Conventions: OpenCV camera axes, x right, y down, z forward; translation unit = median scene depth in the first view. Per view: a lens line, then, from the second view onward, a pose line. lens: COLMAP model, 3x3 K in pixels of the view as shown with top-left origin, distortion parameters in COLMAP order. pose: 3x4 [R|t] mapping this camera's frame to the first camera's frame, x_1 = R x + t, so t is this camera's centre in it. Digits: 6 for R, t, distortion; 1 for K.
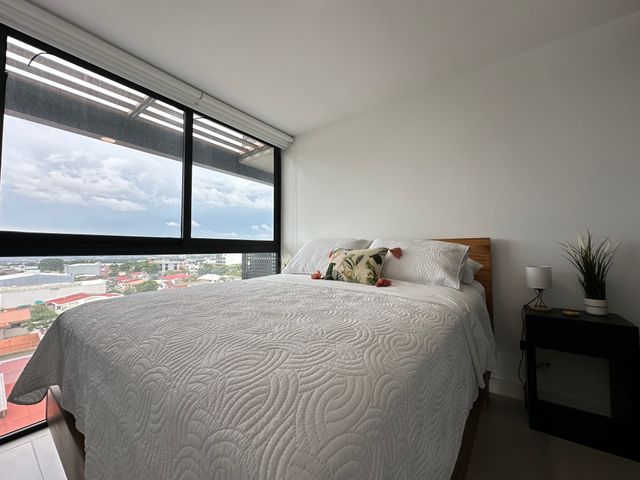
lens RADIAL K [[255.9, 0, 320.0], [0, 255.9, 240.0], [0, 0, 1]] dist [-0.001666, -0.000059]
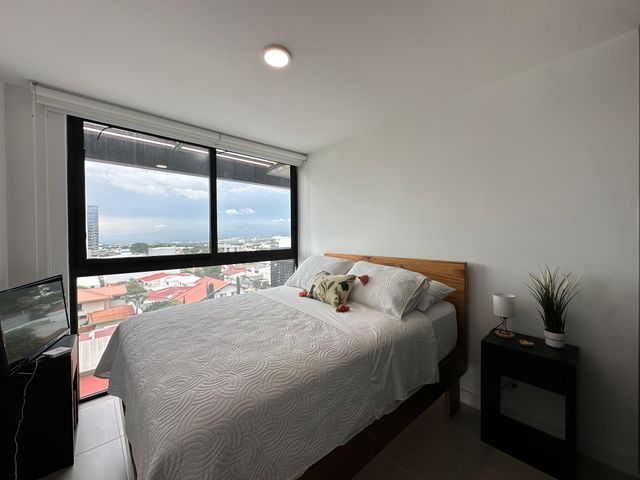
lens RADIAL K [[255.9, 0, 320.0], [0, 255.9, 240.0], [0, 0, 1]] dist [-0.001666, -0.000059]
pose [[0.981273, 0.000691, -0.192621, 0.310698], [0.010595, 0.998286, 0.057556, -0.190295], [0.192330, -0.058519, 0.979584, -0.162177]]
